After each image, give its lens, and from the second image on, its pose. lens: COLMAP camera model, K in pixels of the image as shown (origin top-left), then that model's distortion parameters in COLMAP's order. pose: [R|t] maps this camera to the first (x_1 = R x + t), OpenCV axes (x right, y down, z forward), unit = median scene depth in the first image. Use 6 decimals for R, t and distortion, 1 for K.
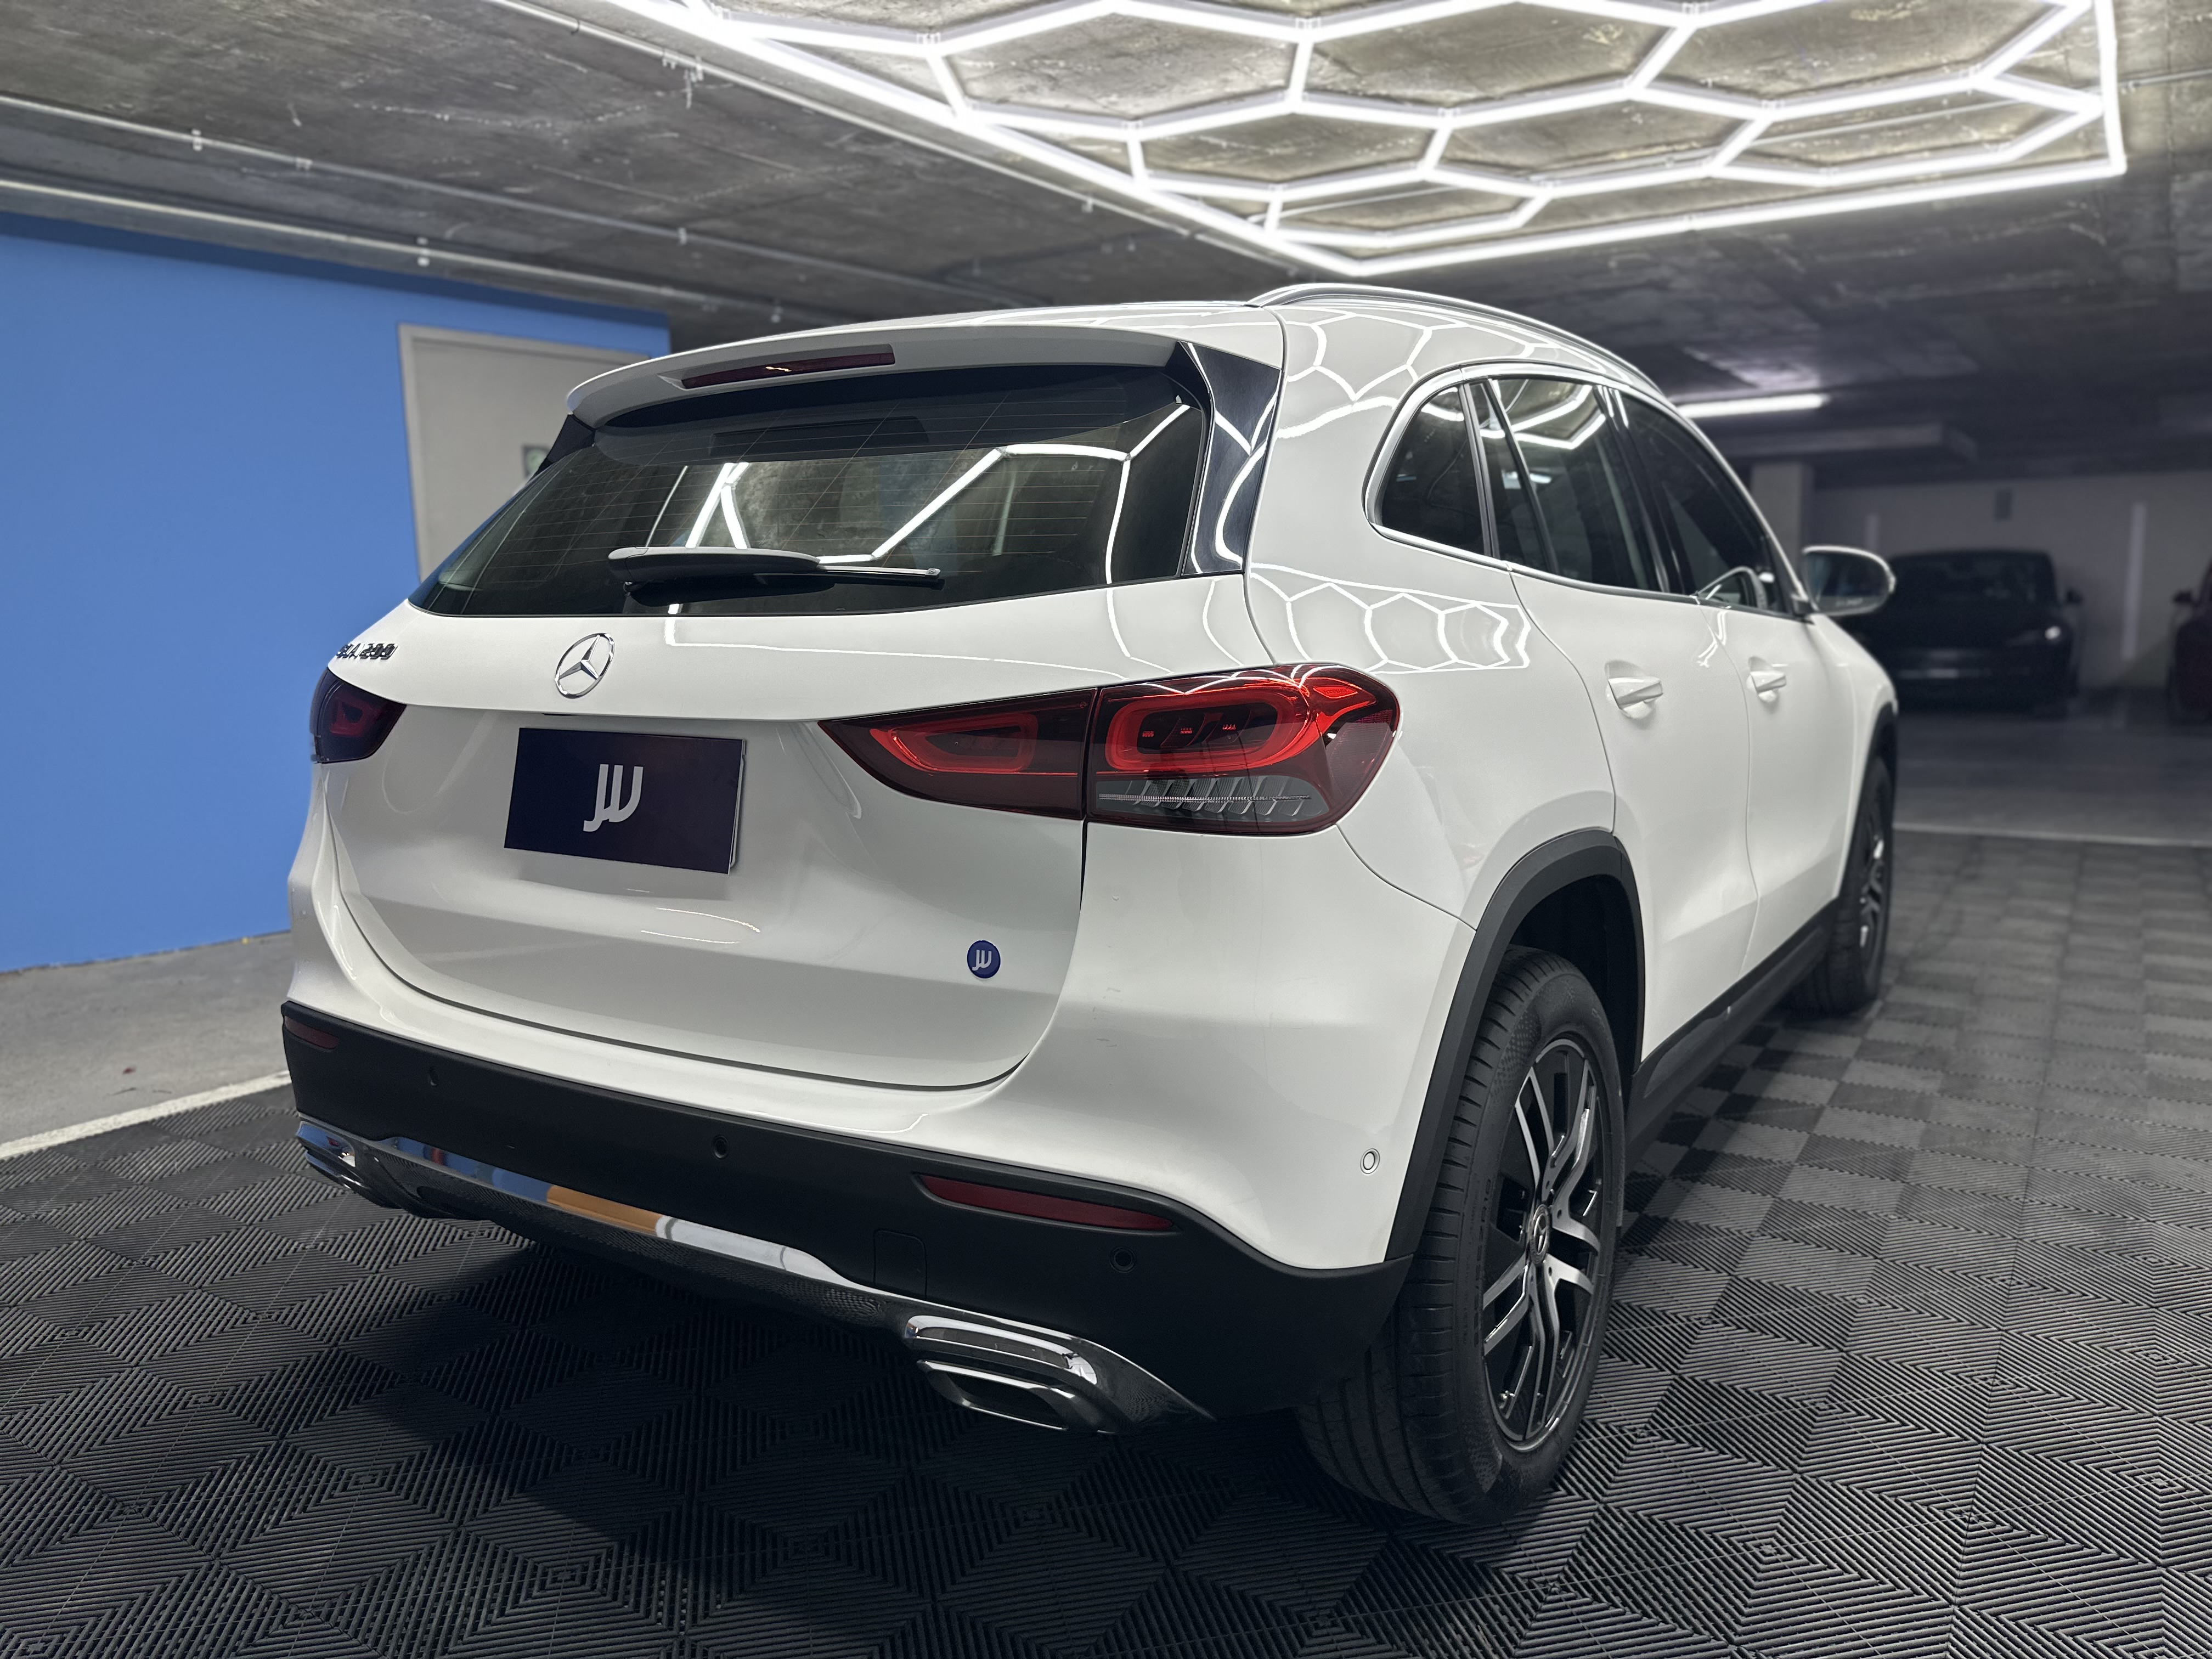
lens RADIAL K [[1591.5, 0, 1105.6], [0, 1591.5, 847.4], [0, 0, 1]] dist [0.064680, -0.082384]
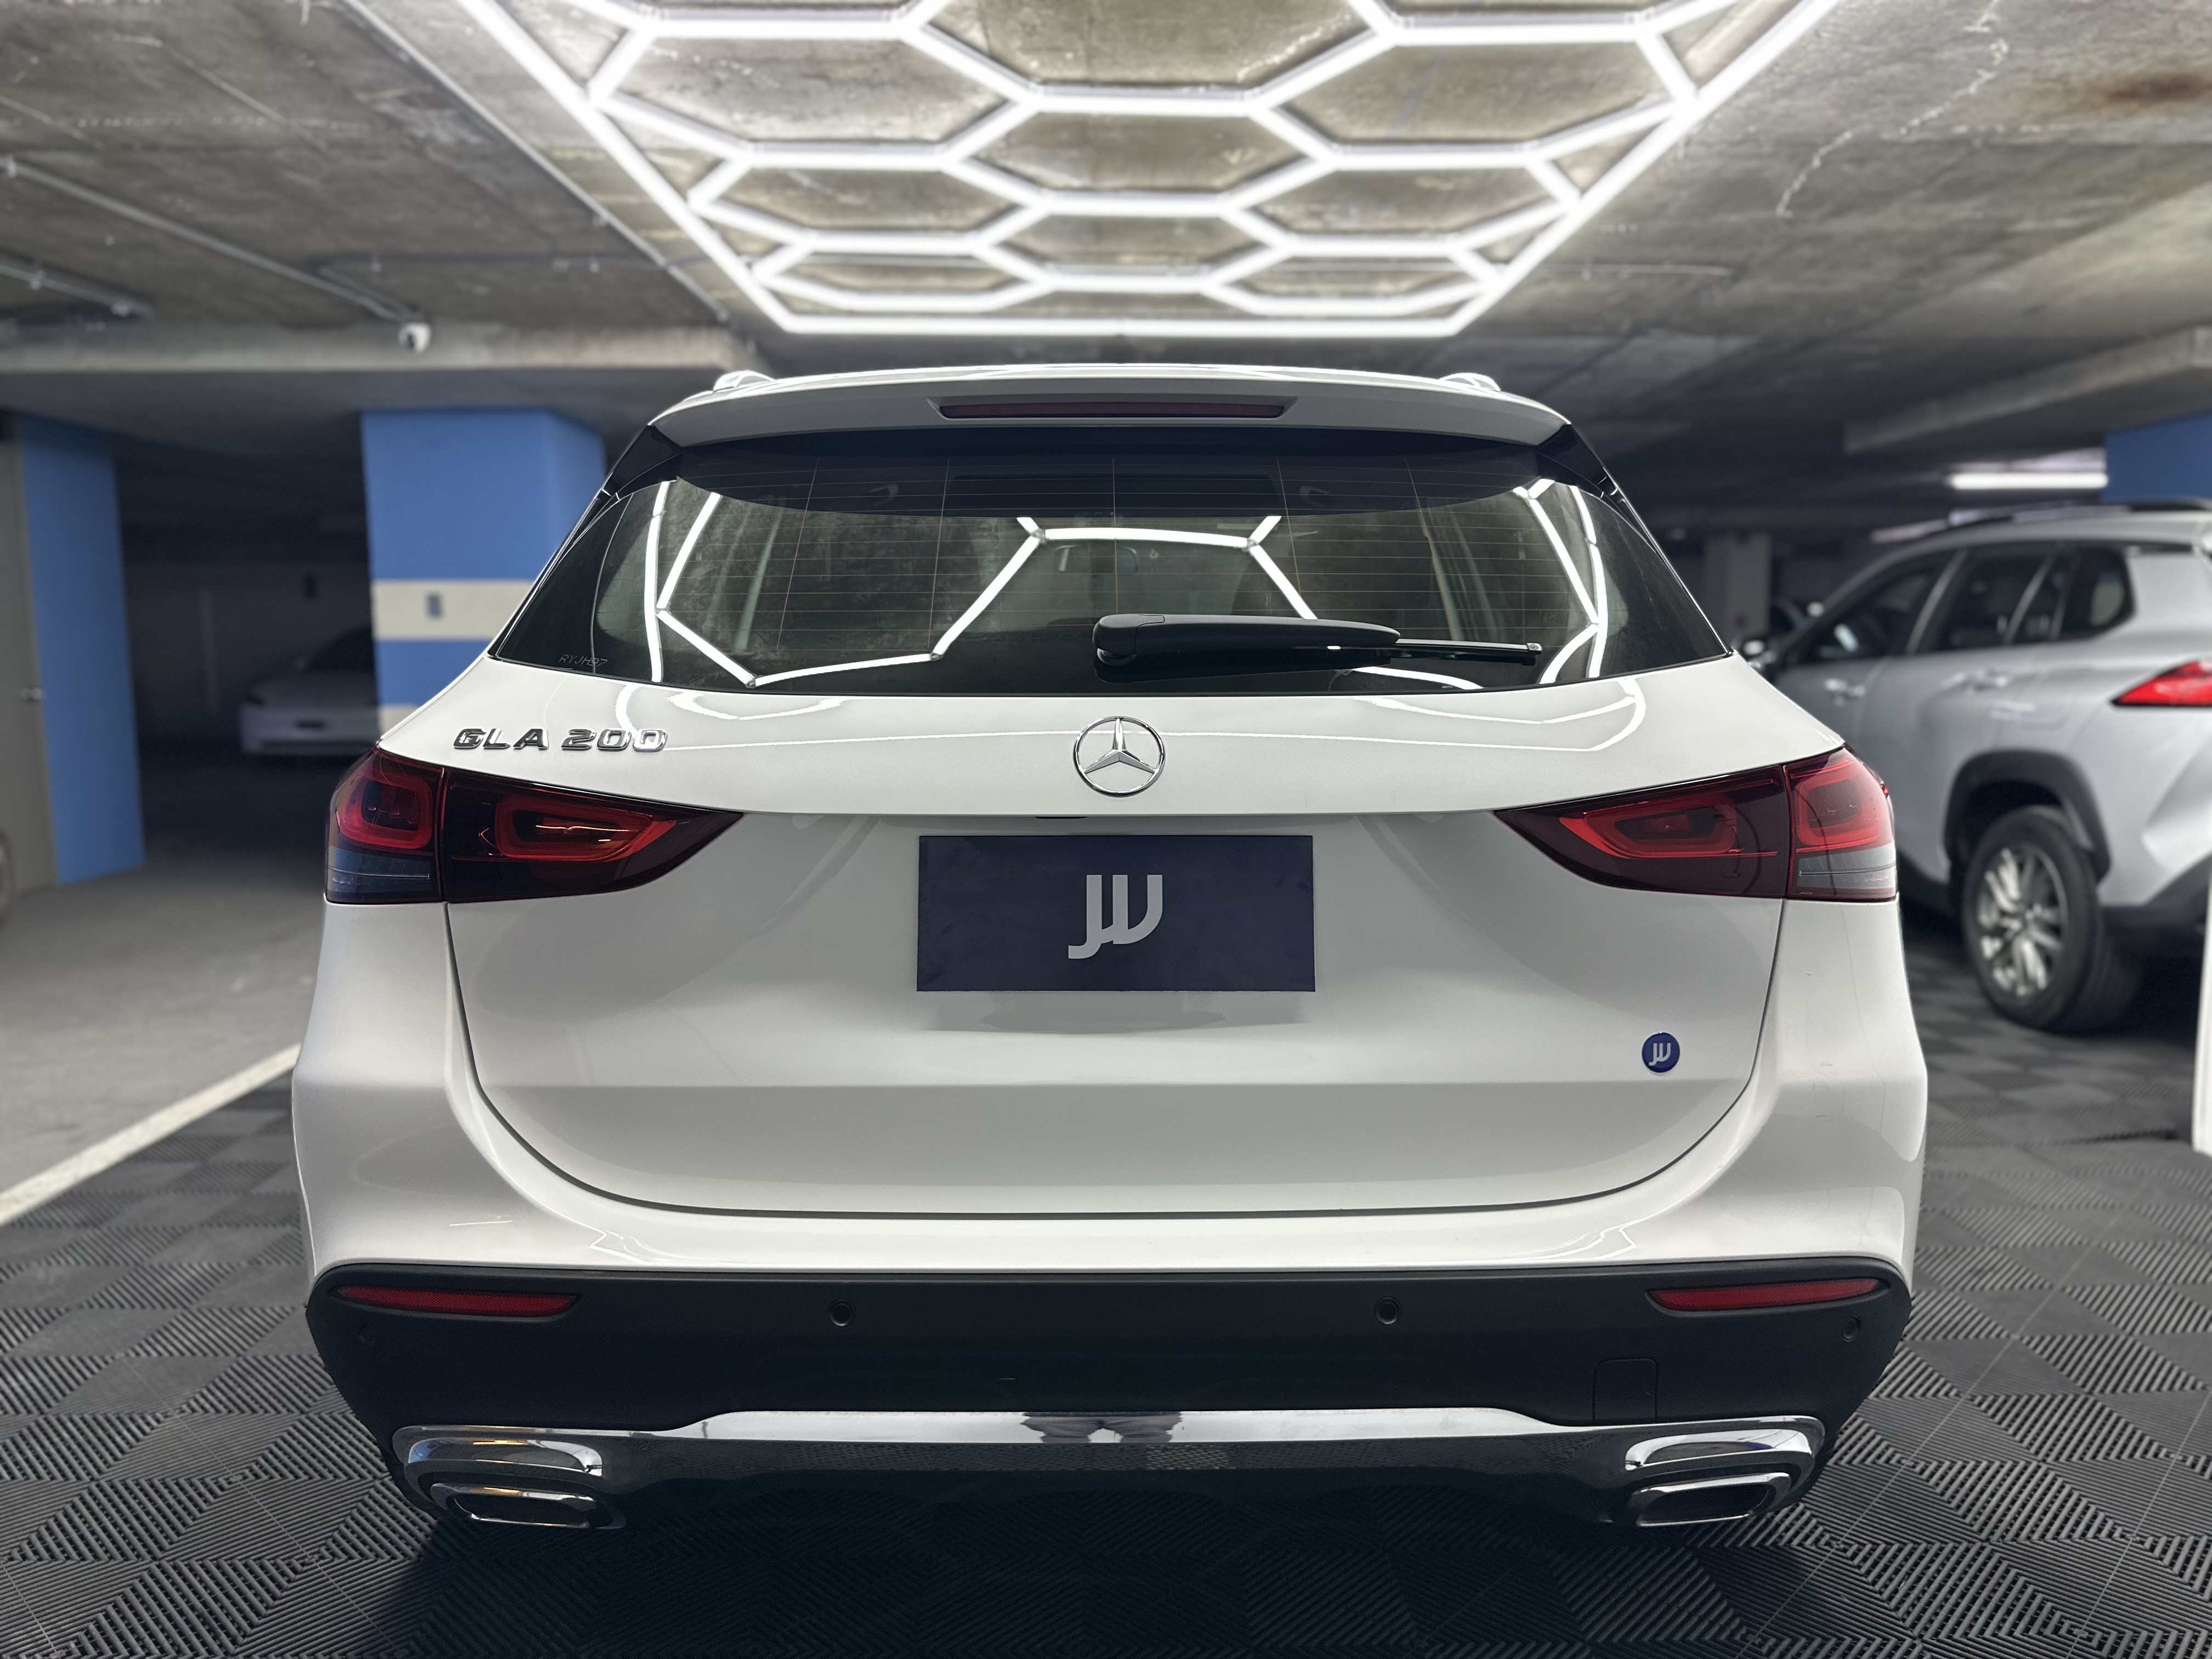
lens RADIAL K [[1591.5, 0, 1110.6], [0, 1591.5, 824.9], [0, 0, 1]] dist [0.064680, -0.082384]
pose [[0.834627, -0.046790, 0.548825, -0.755986], [0.072105, 0.997092, -0.024647, -0.057094], [-0.546076, 0.060144, 0.835574, 0.319282]]
